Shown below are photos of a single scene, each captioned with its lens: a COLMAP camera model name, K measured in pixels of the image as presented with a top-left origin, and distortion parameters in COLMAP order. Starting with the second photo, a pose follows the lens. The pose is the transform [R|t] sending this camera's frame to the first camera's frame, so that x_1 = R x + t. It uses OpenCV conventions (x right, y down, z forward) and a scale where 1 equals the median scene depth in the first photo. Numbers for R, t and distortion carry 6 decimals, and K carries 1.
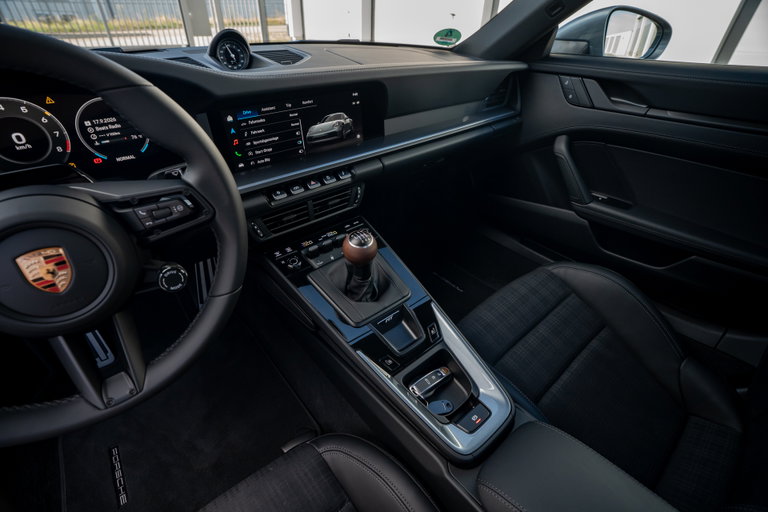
lens RADIAL K [[355.5, 0, 382.4], [0, 355.5, 252.9], [0, 0, 1]] dist [-0.054943, 0.017659]
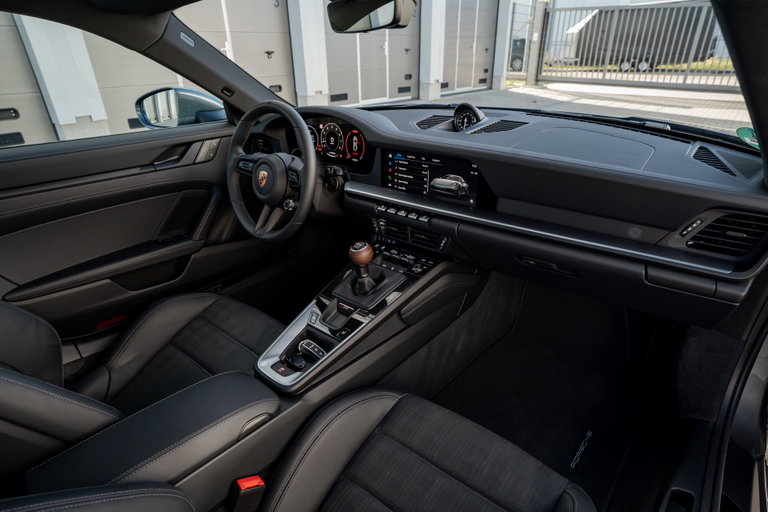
lens RADIAL K [[421.0, 0, 395.5], [0, 421.0, 261.8], [0, 0, 1]] dist [-0.048697, 0.020317]
pose [[0.187970, 0.428587, -0.883731, 1.308018], [-0.536834, 0.798307, 0.272974, -0.464922], [0.822482, 0.423106, 0.380138, 0.420255]]
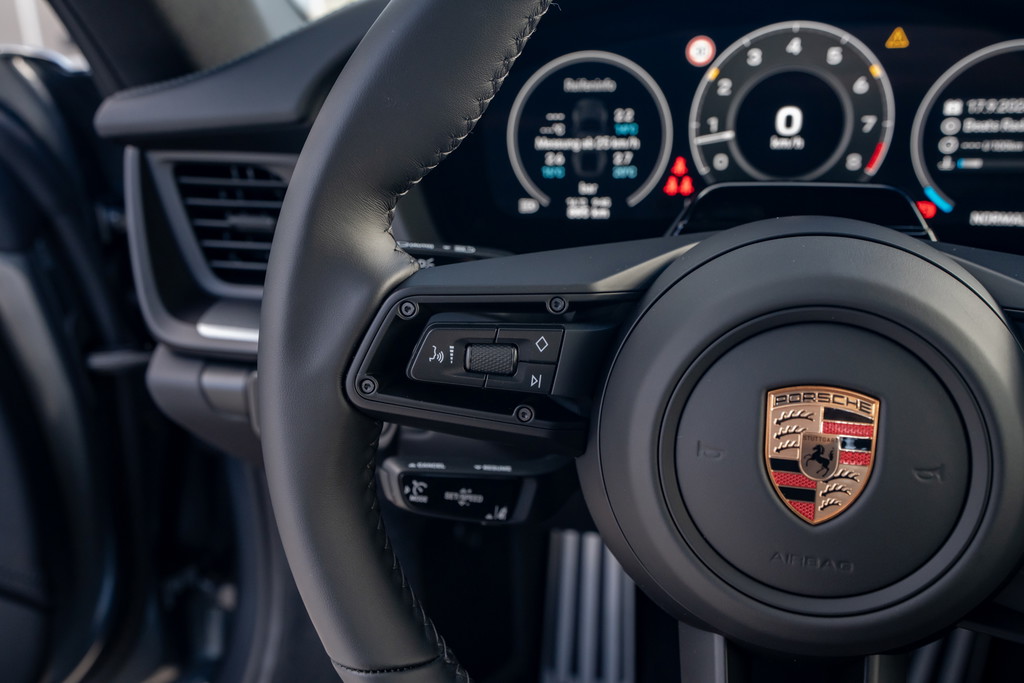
lens RADIAL K [[977.7, 0, 509.3], [0, 977.7, 335.4], [0, 0, 1]] dist [0.088841, 0.000000]
pose [[0.620049, 0.258393, -0.740792, -0.230147], [-0.425782, 0.903892, -0.041100, 0.056150], [0.658976, 0.340899, 0.670476, 0.058092]]
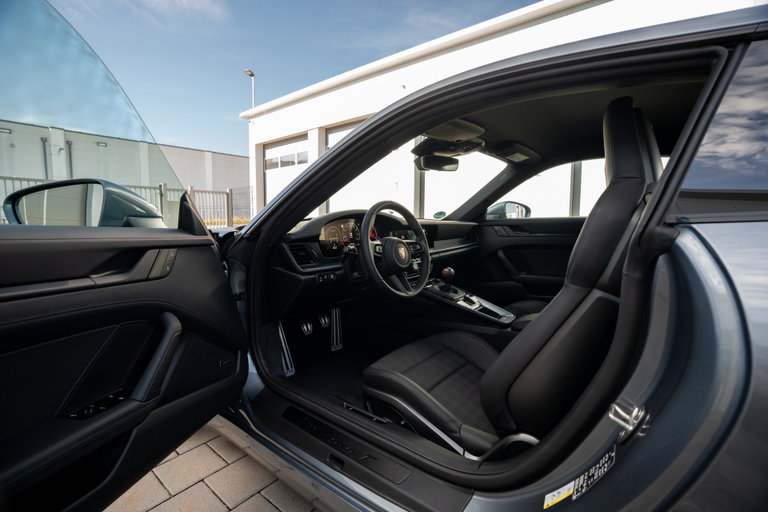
lens RADIAL K [[355.5, 0, 380.9], [0, 355.5, 255.7], [0, 0, 1]] dist [-0.054943, 0.017659]
pose [[0.983344, -0.037184, 0.177909, -0.944068], [0.116532, 0.880166, -0.460140, 0.956252], [-0.139480, 0.473208, 0.869839, -1.251977]]
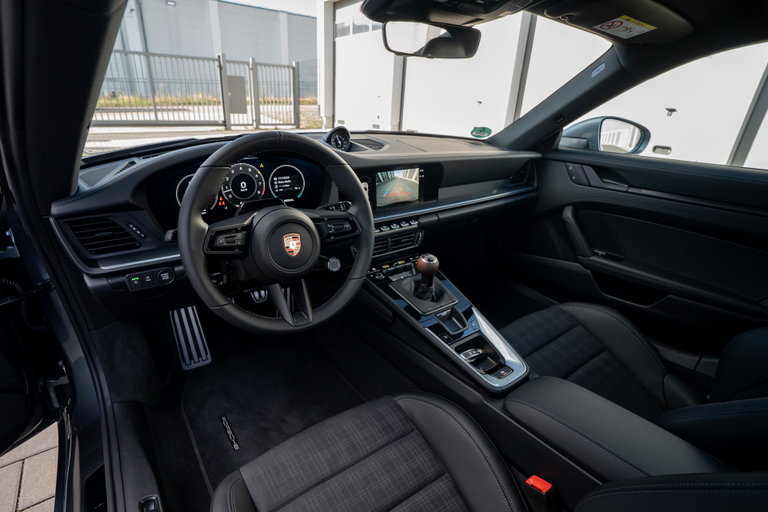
lens RADIAL K [[382.1, 0, 379.4], [0, 382.1, 272.1], [0, 0, 1]] dist [-0.047780, 0.009139]
pose [[0.997550, 0.048710, -0.050210, -0.164226], [-0.056429, 0.984509, -0.166003, 0.268111], [0.041346, 0.168429, 0.984846, -0.561020]]
